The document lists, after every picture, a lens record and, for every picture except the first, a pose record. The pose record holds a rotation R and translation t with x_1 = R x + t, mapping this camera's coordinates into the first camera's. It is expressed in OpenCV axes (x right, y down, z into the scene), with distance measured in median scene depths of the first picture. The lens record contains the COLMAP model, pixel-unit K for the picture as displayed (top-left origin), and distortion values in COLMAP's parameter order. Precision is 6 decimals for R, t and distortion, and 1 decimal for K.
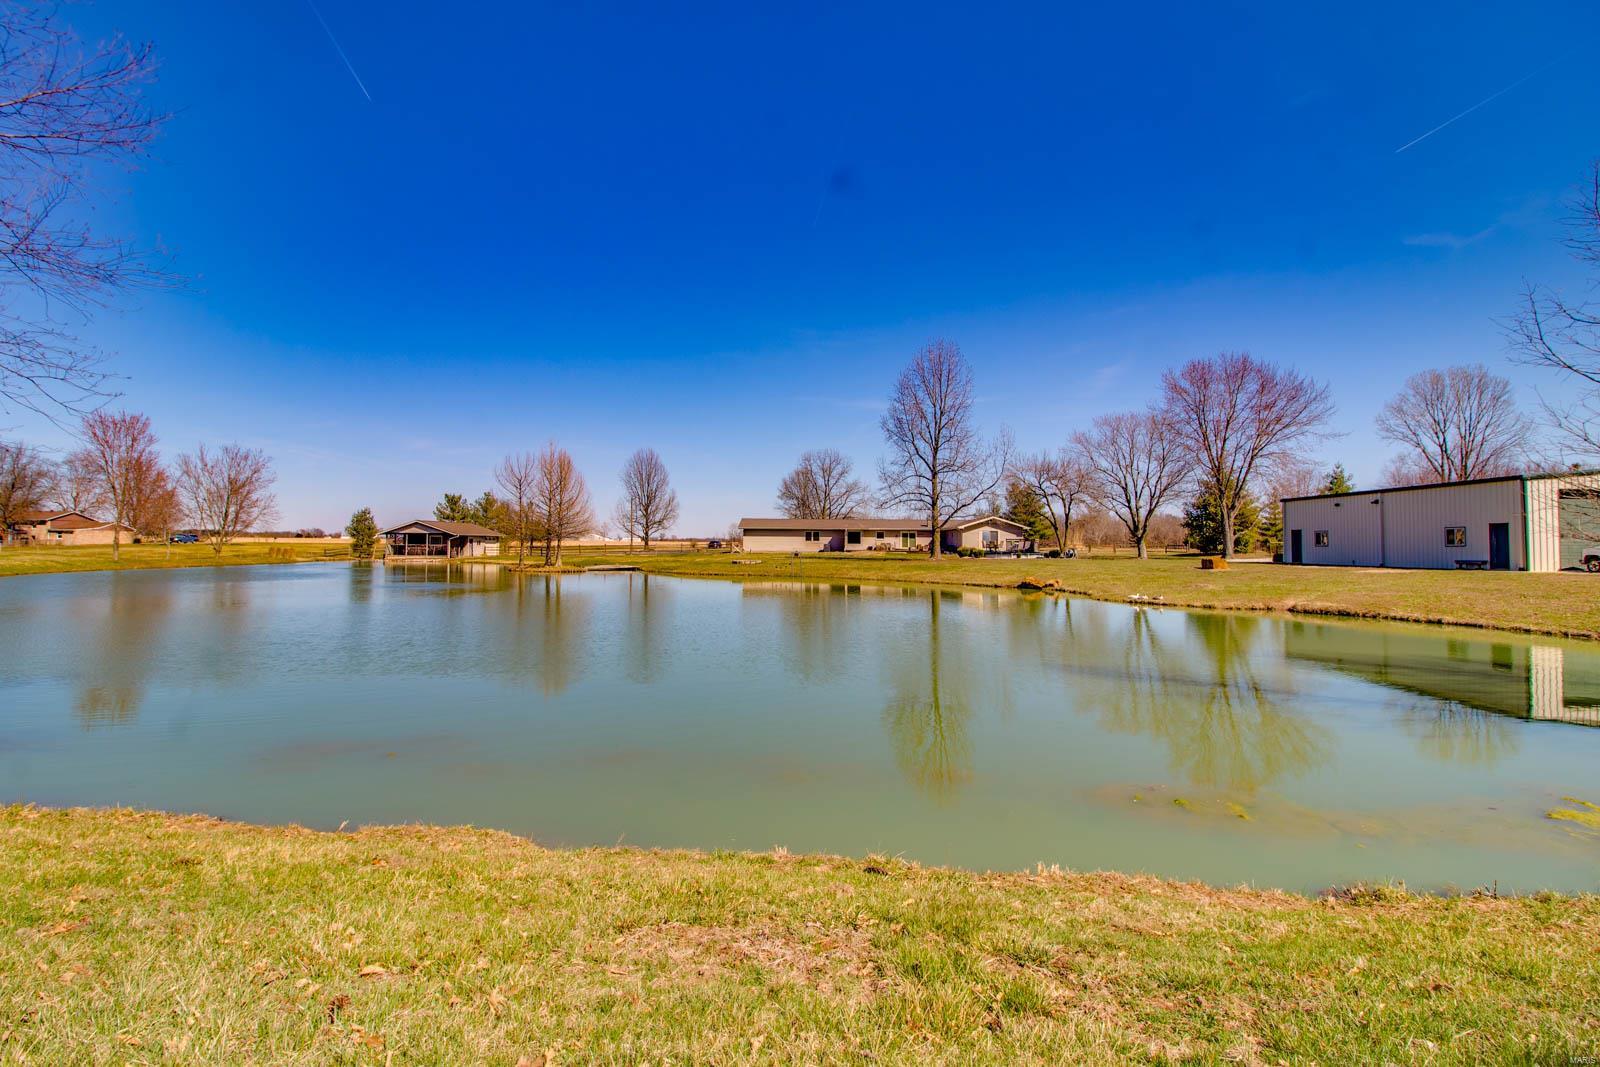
lens RADIAL K [[737.8, 0, 804.8], [0, 737.8, 534.9], [0, 0, 1]] dist [-0.021430, -0.002743]
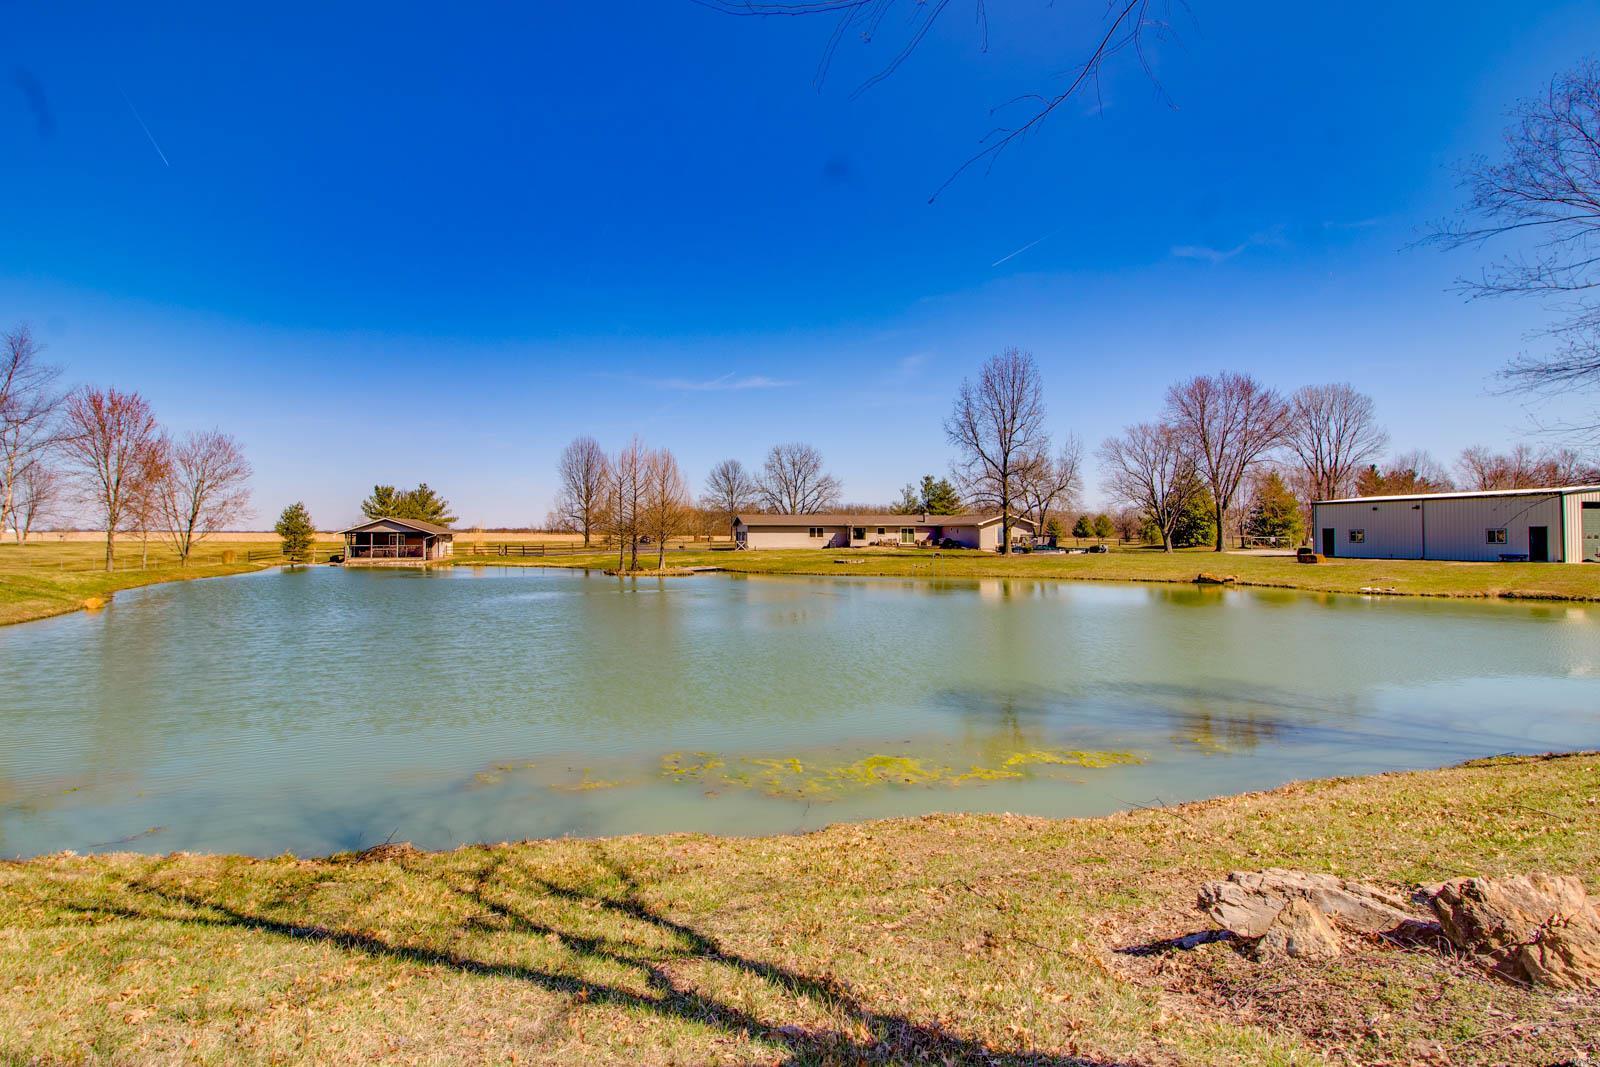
lens RADIAL K [[786.3, 0, 802.5], [0, 786.3, 523.1], [0, 0, 1]] dist [-0.013865, 0.000201]
pose [[0.969222, -0.003063, 0.246169, -0.273451], [0.003307, 0.999994, -0.000576, -0.010145], [-0.246166, 0.001372, 0.969227, -0.019196]]
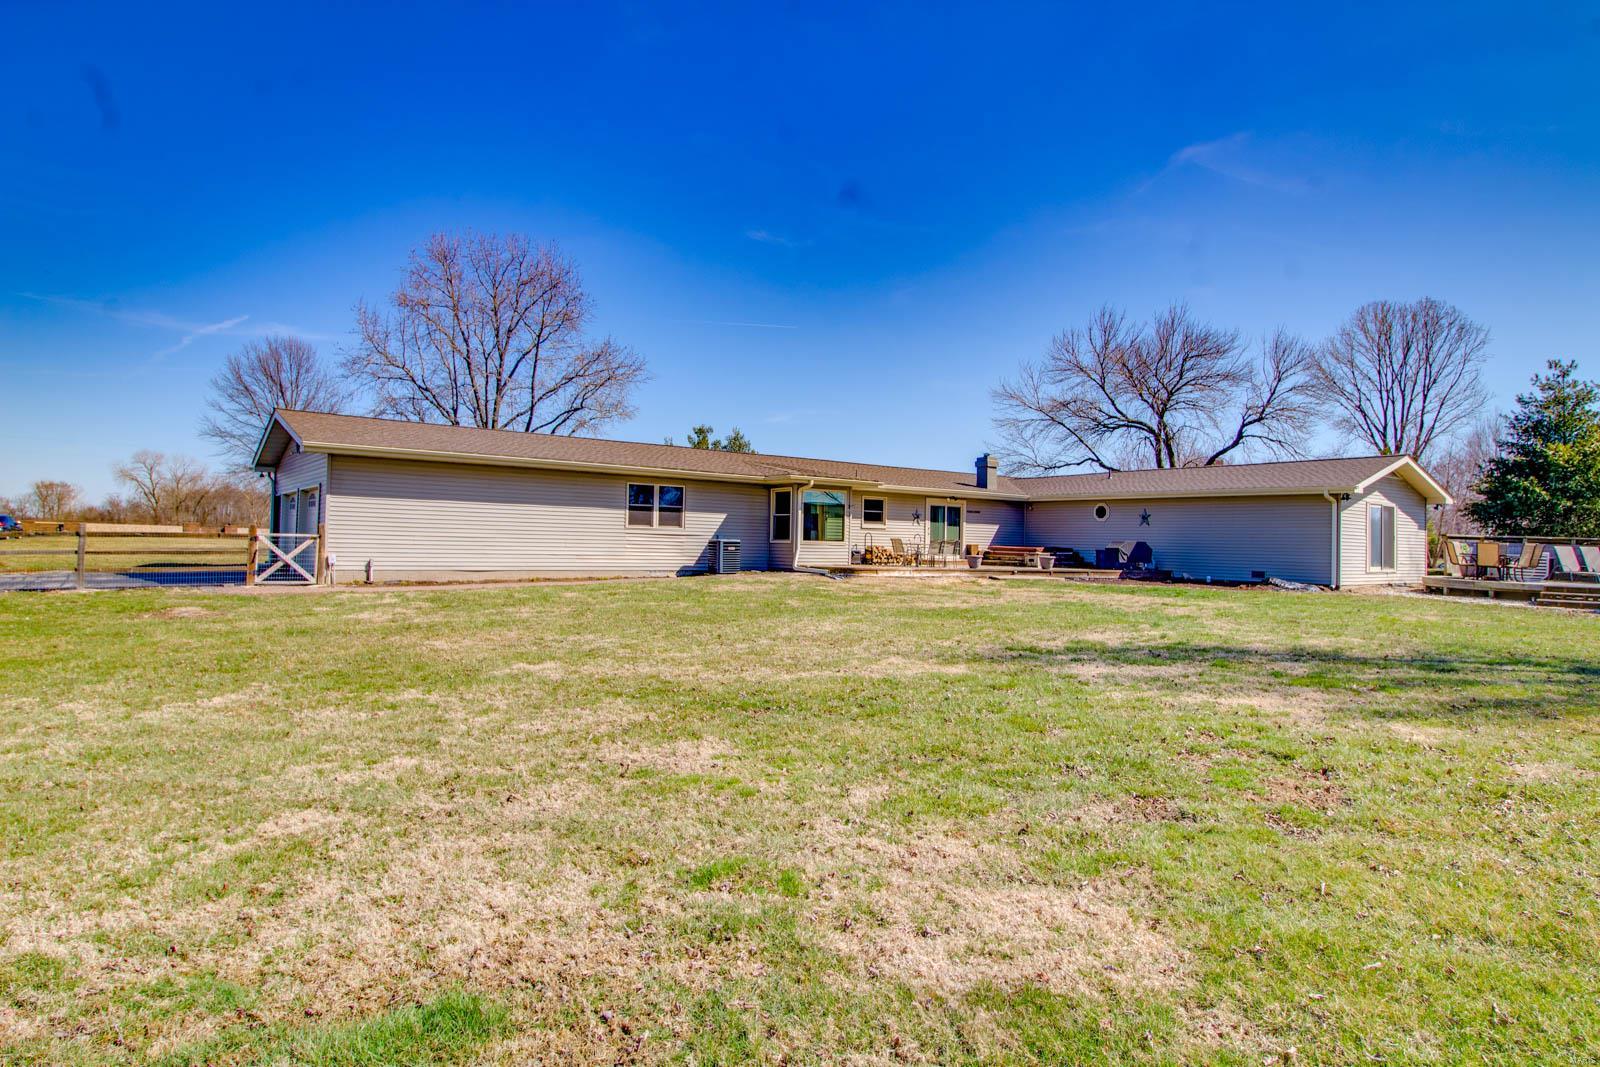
lens RADIAL K [[902.9, 0, 798.5], [0, 902.9, 532.2], [0, 0, 1]] dist [0.012813, 0.000225]
pose [[0.791446, 0.018778, 0.610950, -0.131533], [-0.026925, 0.999629, 0.004155, 0.008031], [-0.610646, -0.019738, 0.791658, 0.762604]]
